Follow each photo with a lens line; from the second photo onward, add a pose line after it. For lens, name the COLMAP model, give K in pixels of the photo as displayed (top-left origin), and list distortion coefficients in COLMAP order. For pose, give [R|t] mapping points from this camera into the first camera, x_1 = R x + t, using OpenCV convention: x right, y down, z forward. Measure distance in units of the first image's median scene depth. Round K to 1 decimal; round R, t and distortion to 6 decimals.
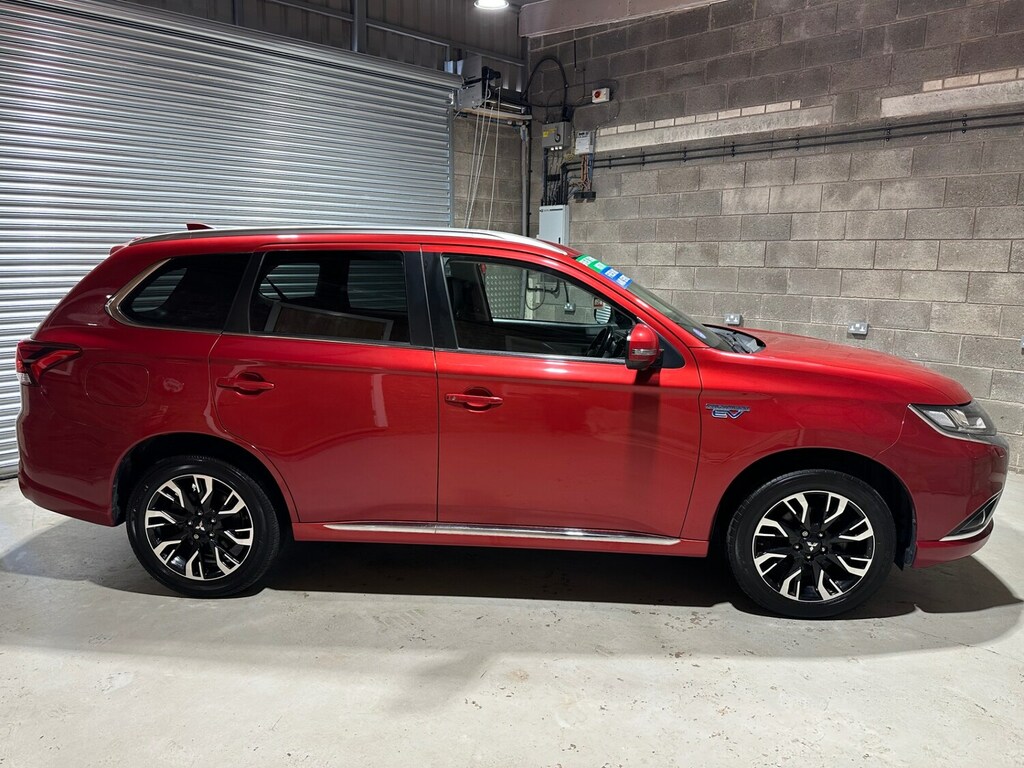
lens RADIAL K [[797.0, 0, 452.5], [0, 797.0, 383.3], [0, 0, 1]] dist [0.121115, -0.282018]
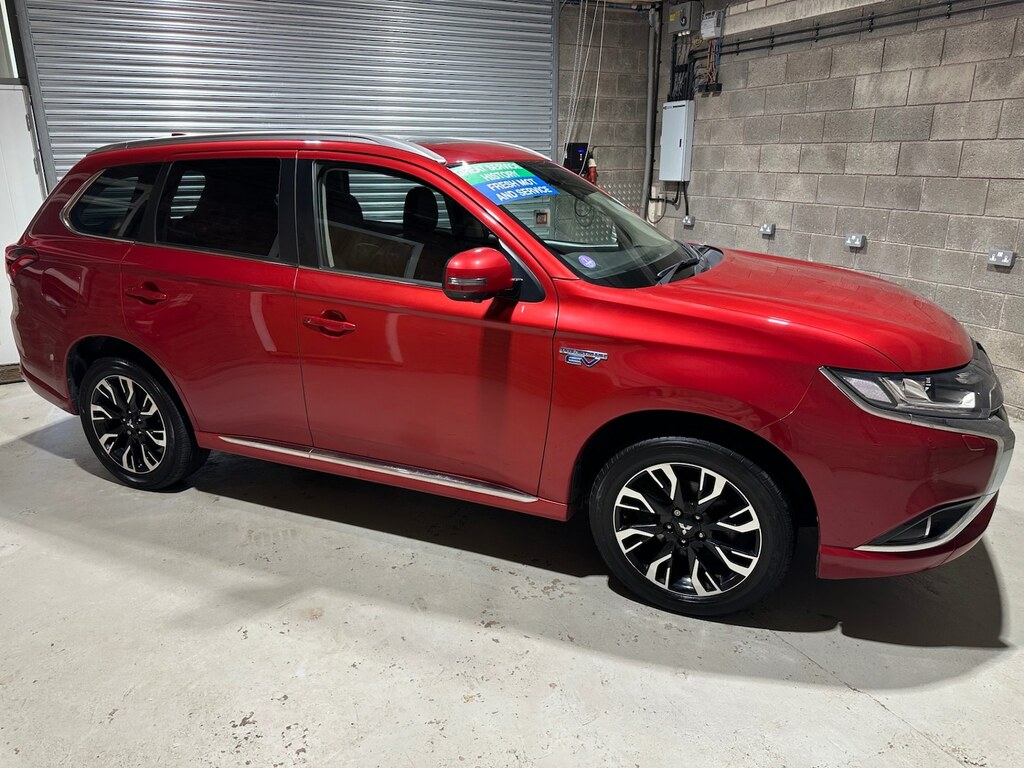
lens RADIAL K [[780.4, 0, 512.0], [0, 780.4, 384.0], [0, 0, 1]] dist [0.047600, -0.065459]
pose [[0.936104, 0.091804, -0.339530, 0.501207], [-0.049913, 0.990240, 0.130132, -0.035865], [0.348163, -0.104870, 0.931550, 0.199172]]
